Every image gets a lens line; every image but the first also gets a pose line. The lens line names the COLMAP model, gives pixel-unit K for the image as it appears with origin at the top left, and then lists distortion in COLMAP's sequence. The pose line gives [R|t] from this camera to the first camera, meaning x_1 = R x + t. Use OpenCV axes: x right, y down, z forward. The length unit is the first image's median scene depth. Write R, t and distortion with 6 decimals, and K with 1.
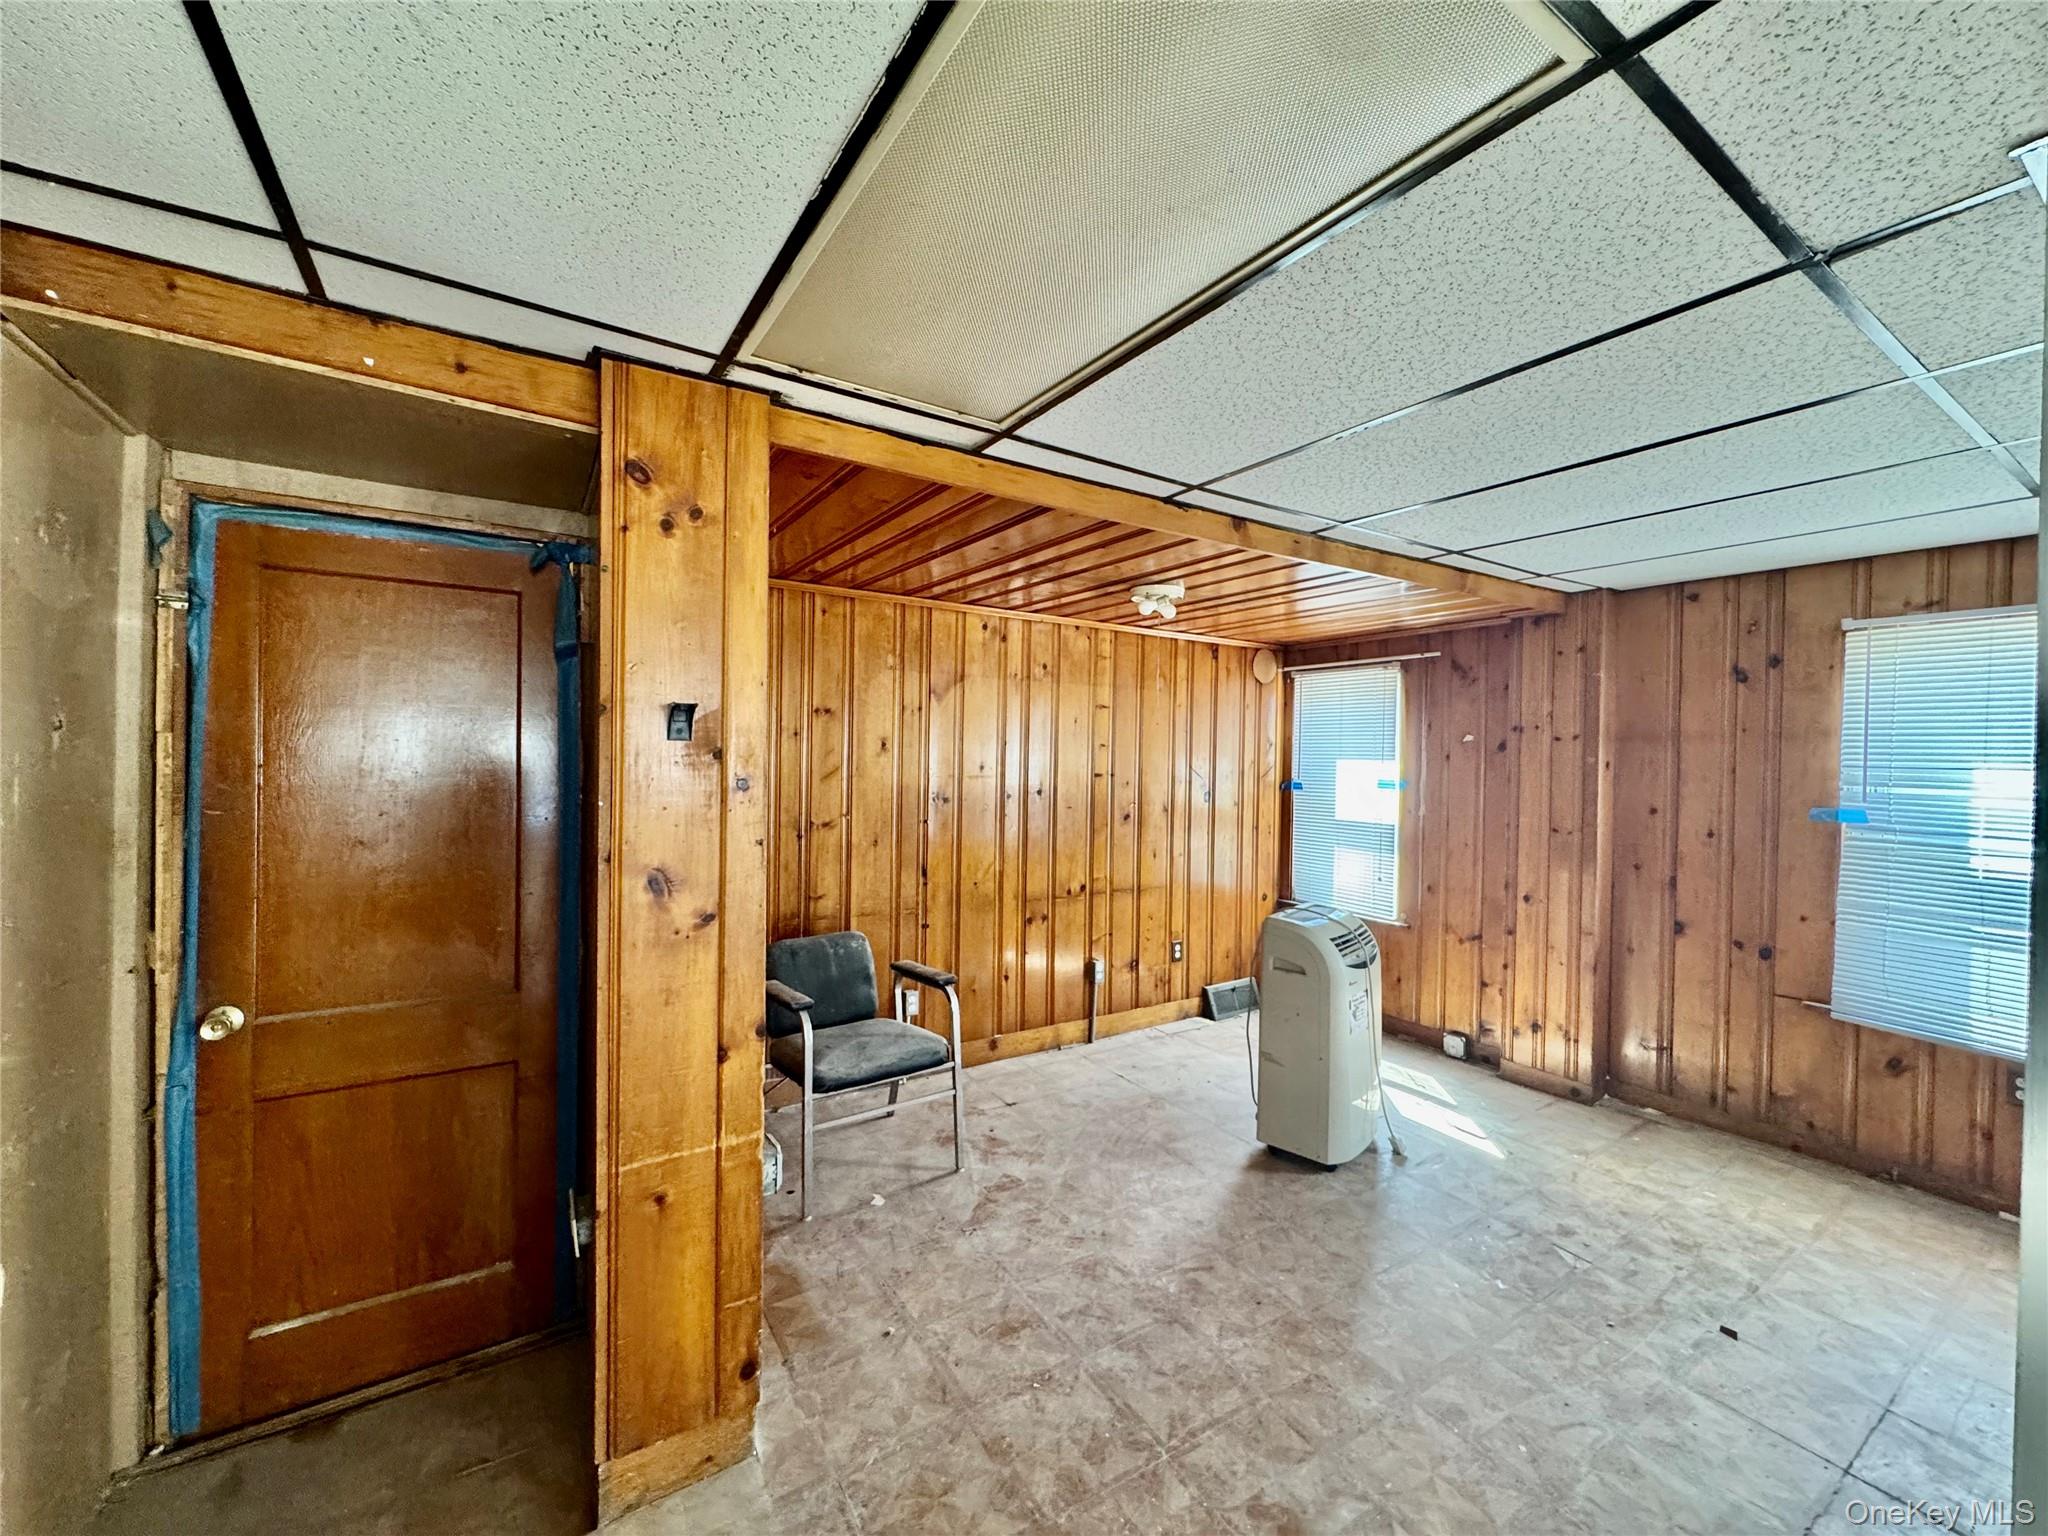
lens RADIAL K [[816.5, 0, 1021.6], [0, 816.5, 765.4], [0, 0, 1]] dist [0.001818, -0.000084]
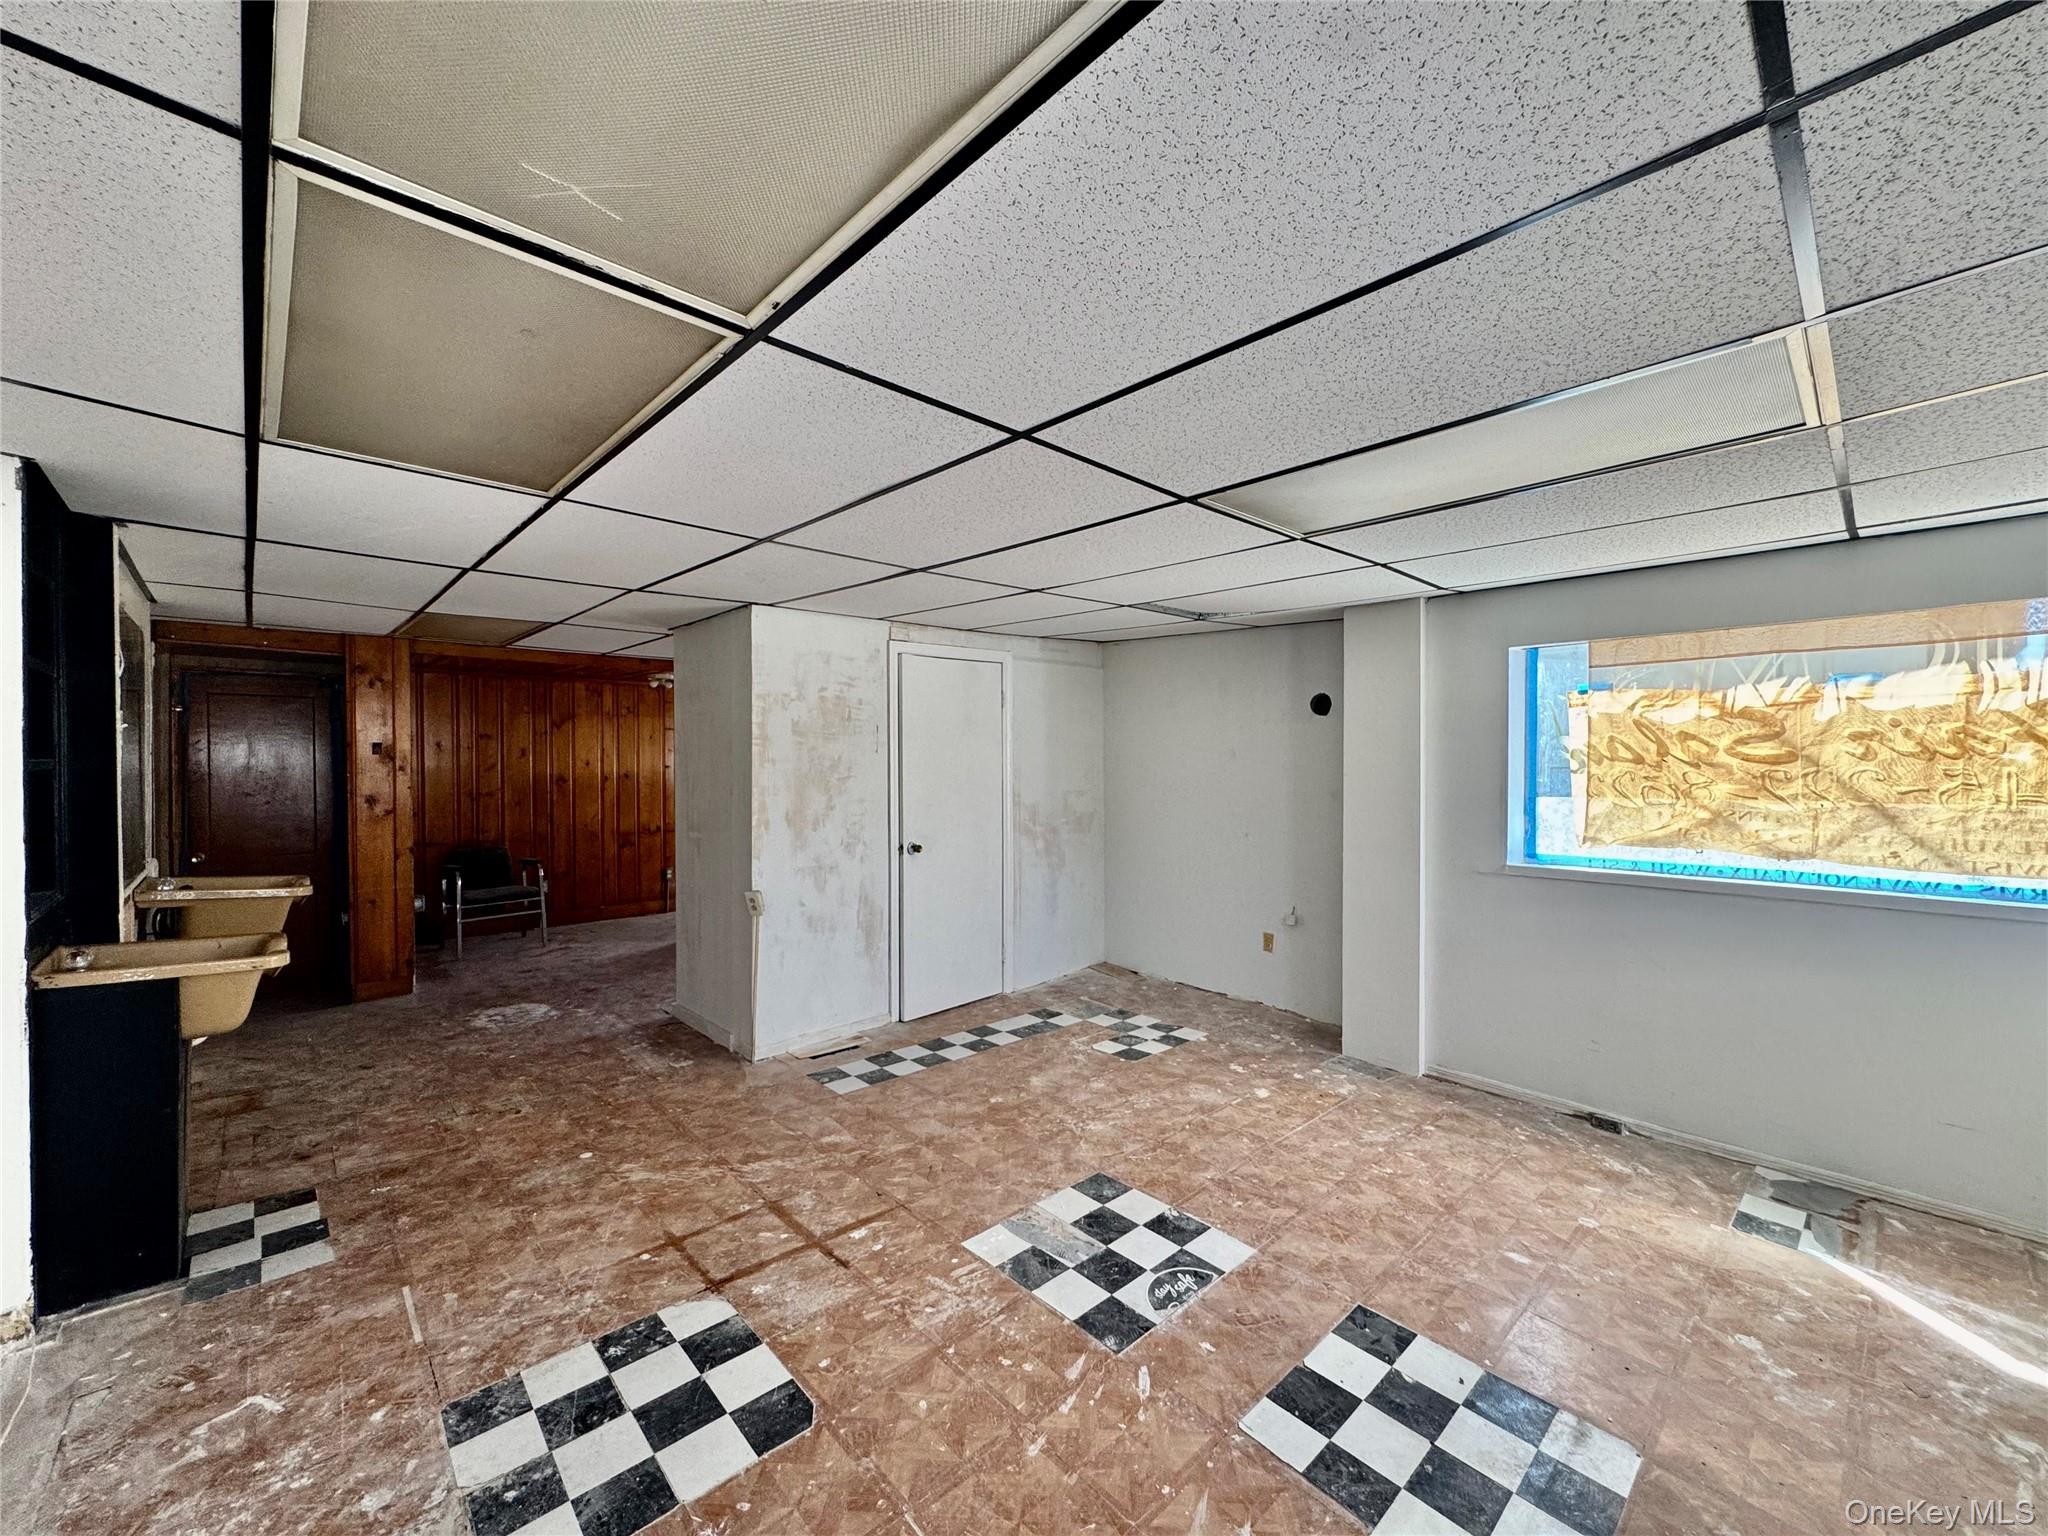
lens RADIAL K [[816.5, 0, 1031.3], [0, 816.5, 765.6], [0, 0, 1]] dist [0.001818, -0.000084]
pose [[0.980418, -0.020430, 0.195863, 1.350060], [0.019722, 0.999790, 0.005565, 0.040823], [-0.195936, -0.001593, 0.980615, -2.426734]]
